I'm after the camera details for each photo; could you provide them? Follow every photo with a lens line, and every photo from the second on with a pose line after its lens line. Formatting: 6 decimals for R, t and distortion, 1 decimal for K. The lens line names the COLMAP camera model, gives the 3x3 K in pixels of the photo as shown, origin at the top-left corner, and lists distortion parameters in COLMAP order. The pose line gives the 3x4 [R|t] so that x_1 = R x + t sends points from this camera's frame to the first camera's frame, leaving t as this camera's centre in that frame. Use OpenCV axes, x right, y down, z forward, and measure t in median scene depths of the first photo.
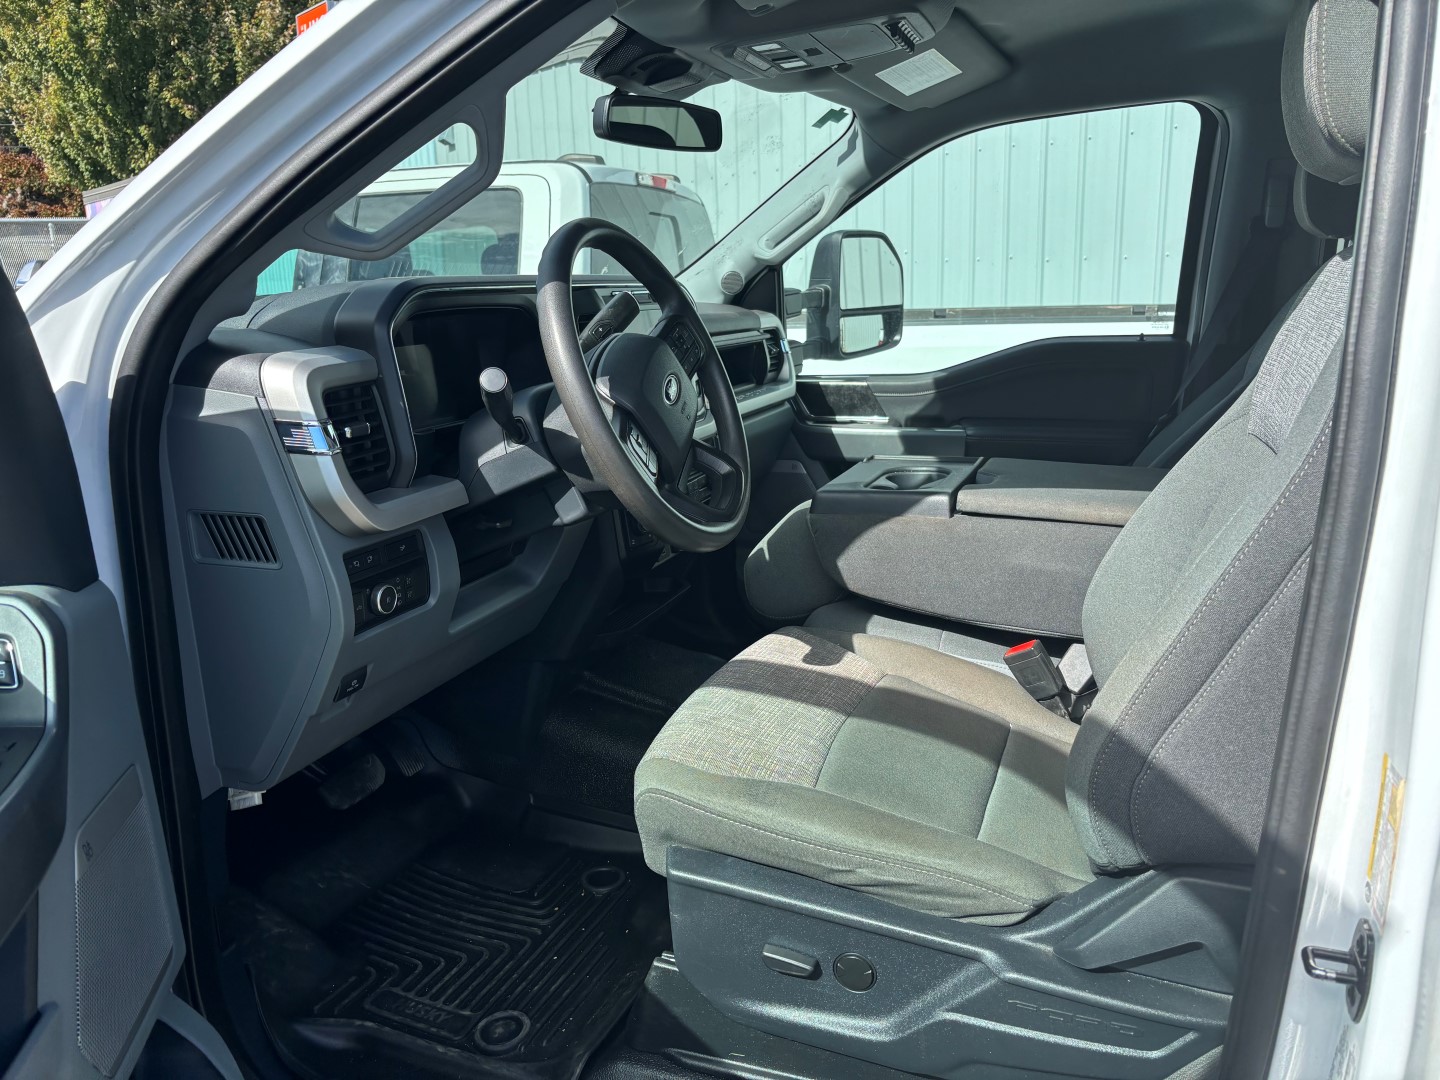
lens RADIAL K [[1089.2, 0, 720.0], [0, 1089.2, 540.0], [0, 0, 1]] dist [0.059725, -0.061273]
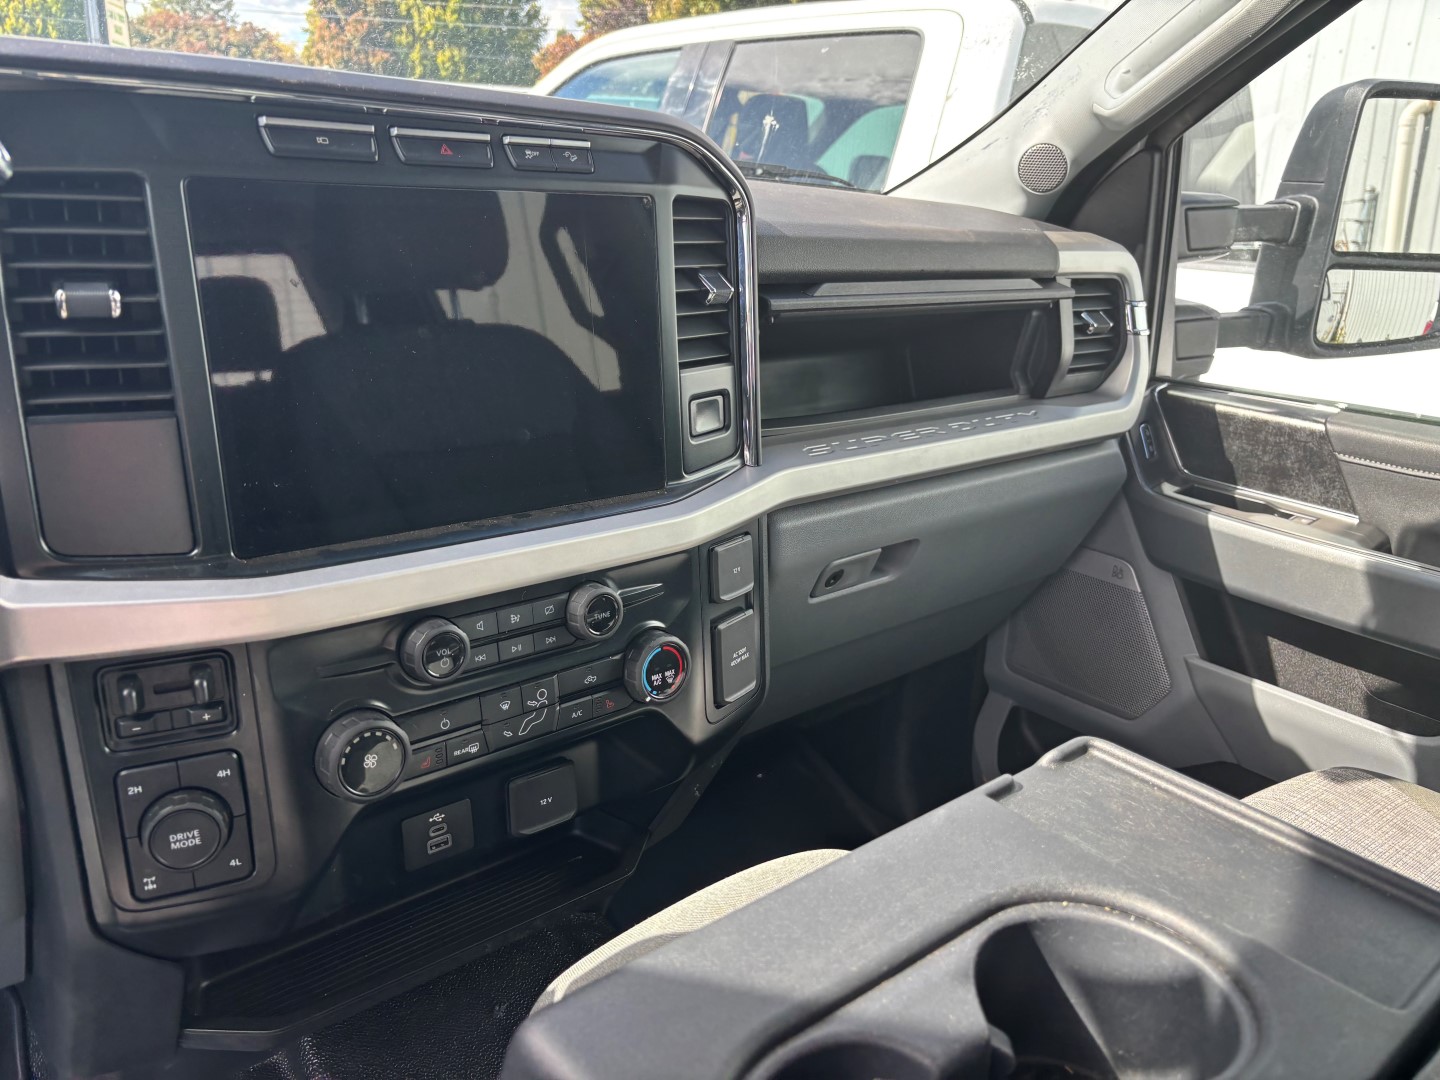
lens RADIAL K [[1093.8, 0, 720.0], [0, 1093.8, 540.0], [0, 0, 1]] dist [-0.005160, -0.002727]
pose [[0.865091, 0.213084, -0.454106, 0.132898], [-0.176053, 0.976678, 0.122905, -0.111070], [0.469705, -0.026377, 0.882429, 0.507095]]
